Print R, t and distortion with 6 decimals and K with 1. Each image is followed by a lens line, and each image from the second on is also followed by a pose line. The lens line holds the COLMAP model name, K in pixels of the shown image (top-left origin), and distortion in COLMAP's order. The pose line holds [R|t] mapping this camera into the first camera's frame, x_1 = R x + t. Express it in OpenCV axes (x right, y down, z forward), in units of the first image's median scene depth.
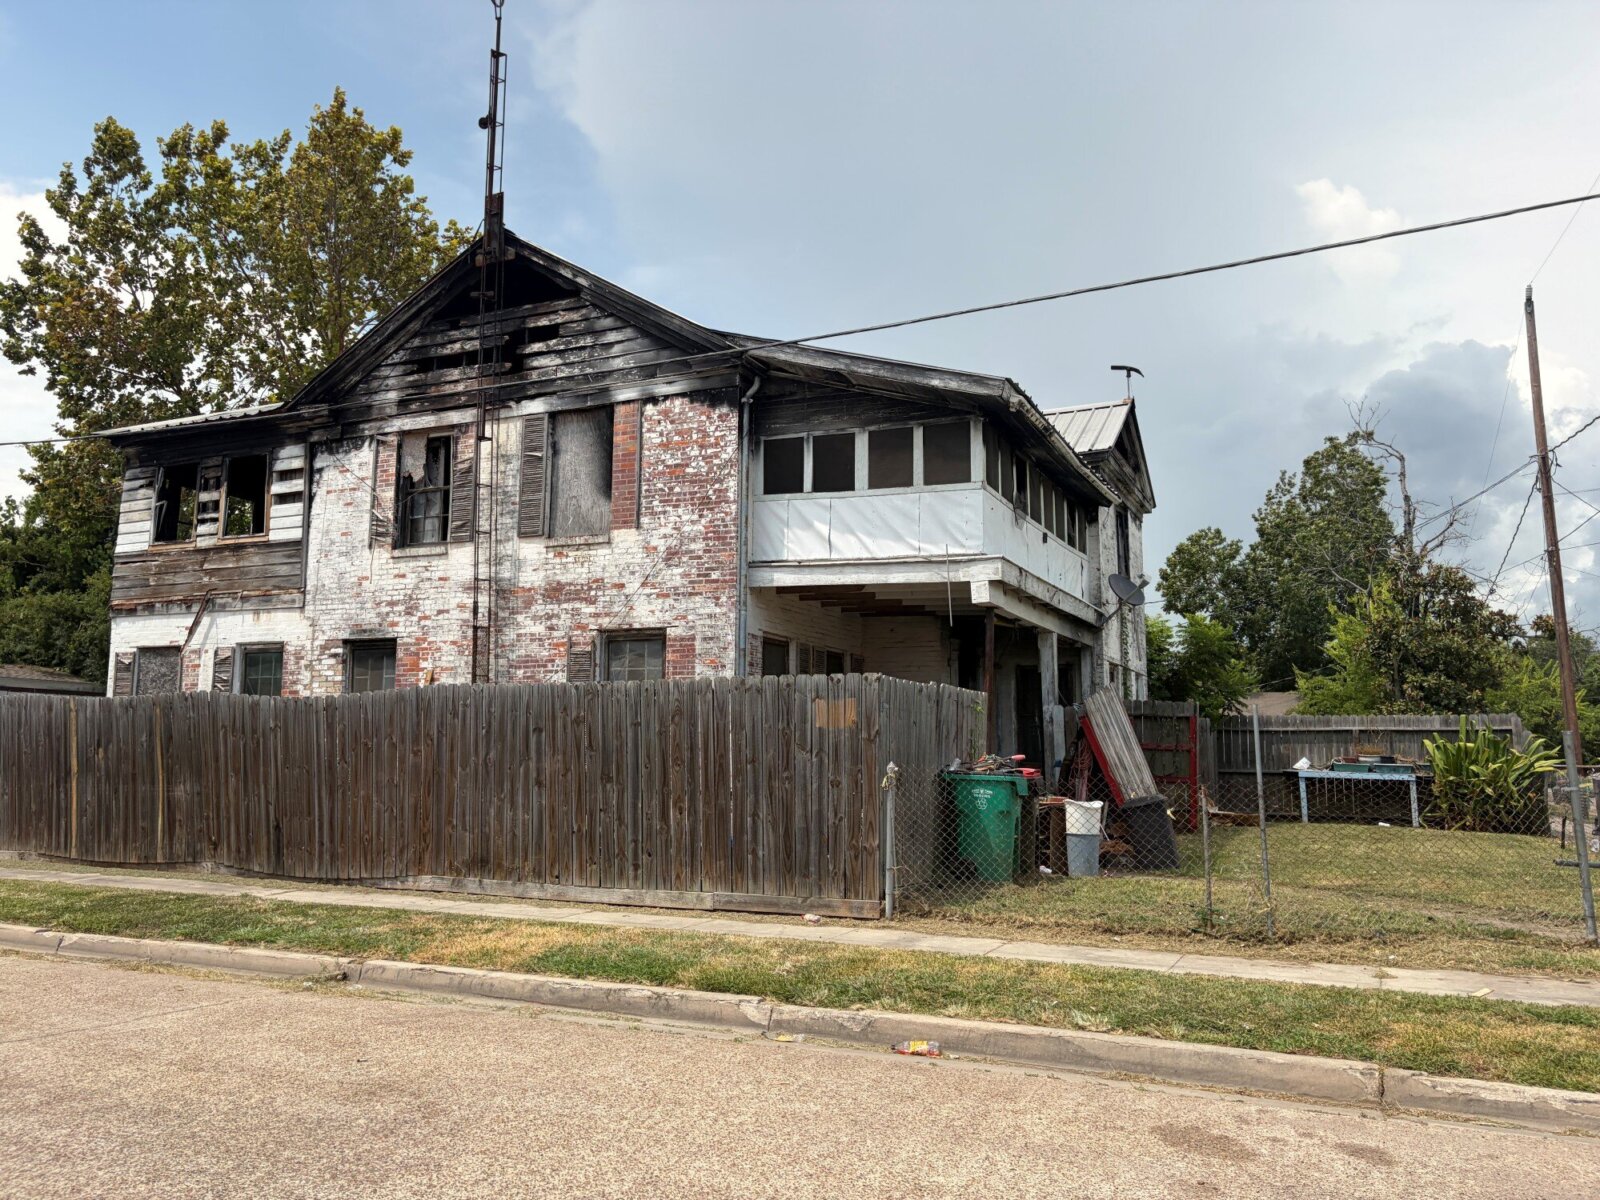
lens RADIAL K [[1202.3, 0, 876.6], [0, 1202.3, 638.5], [0, 0, 1]] dist [0.041073, -0.045341]
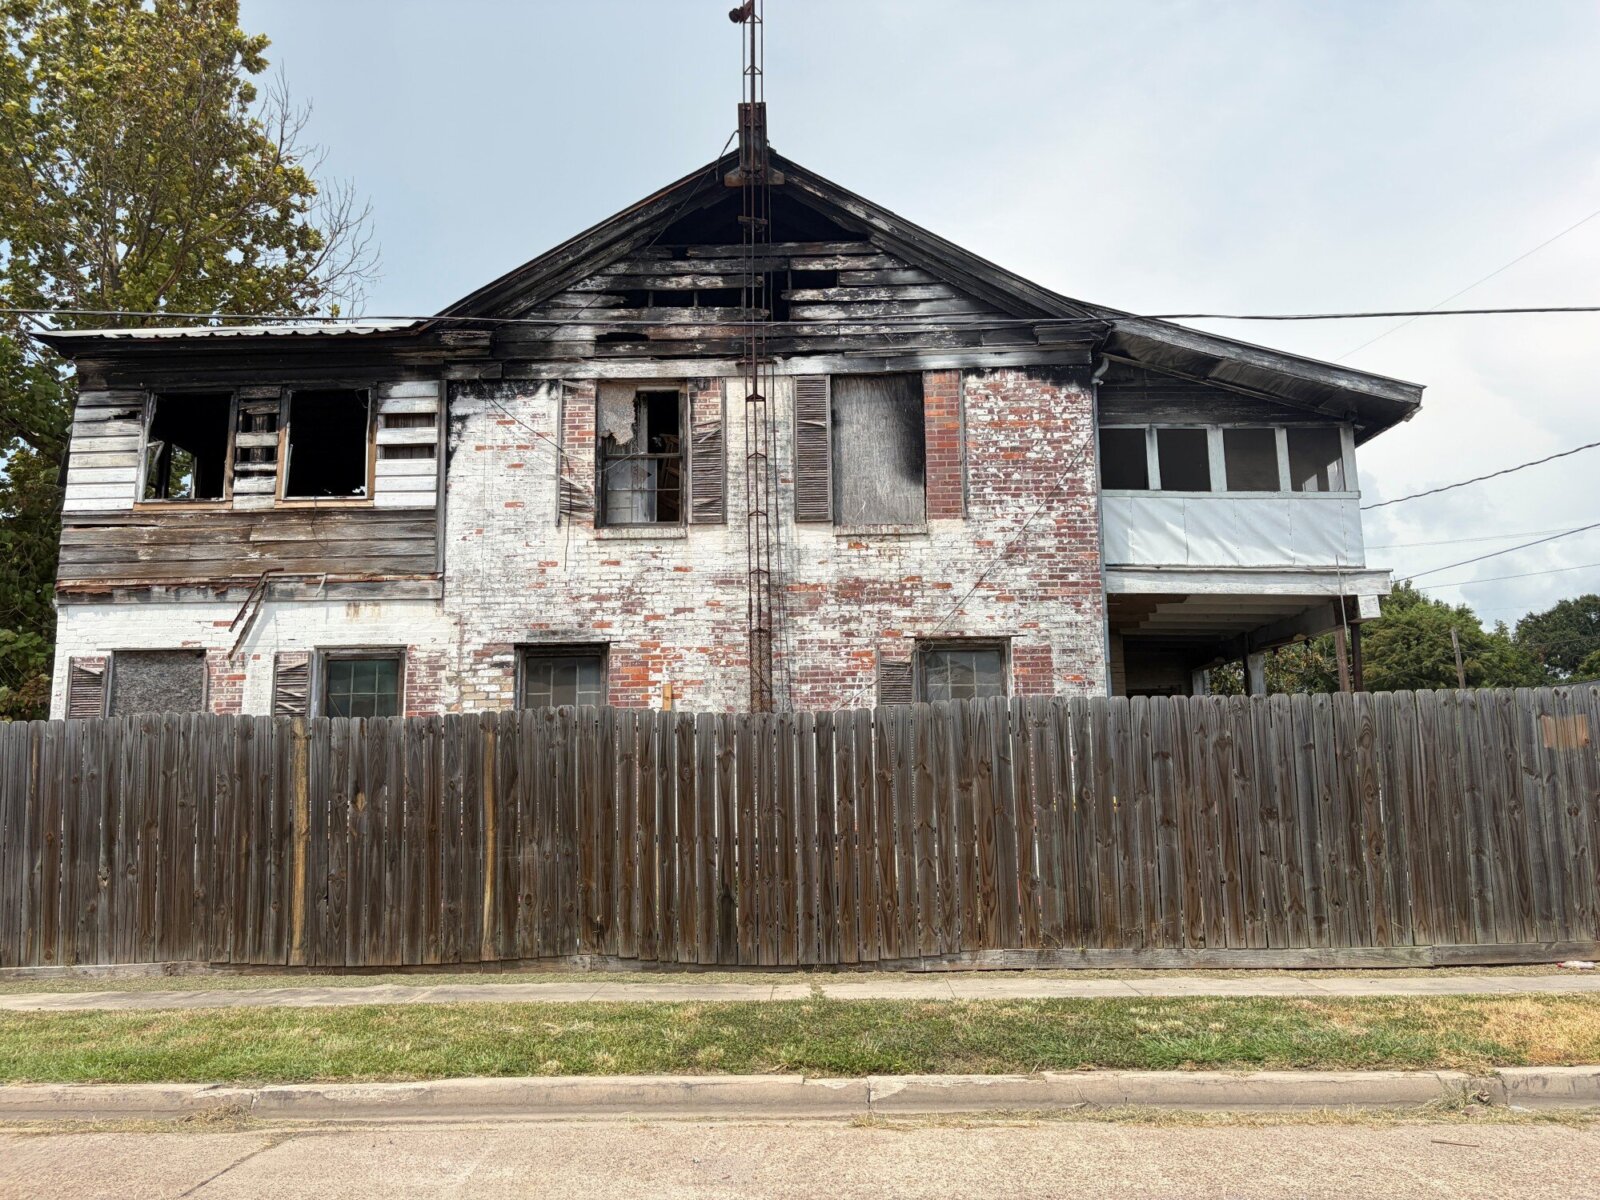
lens RADIAL K [[1202.3, 0, 792.1], [0, 1202.3, 605.3], [0, 0, 1]] dist [0.041073, -0.045341]
pose [[0.922647, 0.035880, 0.383972, -0.626585], [-0.014238, 0.998153, -0.059059, 0.020710], [-0.385382, 0.049024, 0.921454, 0.267251]]
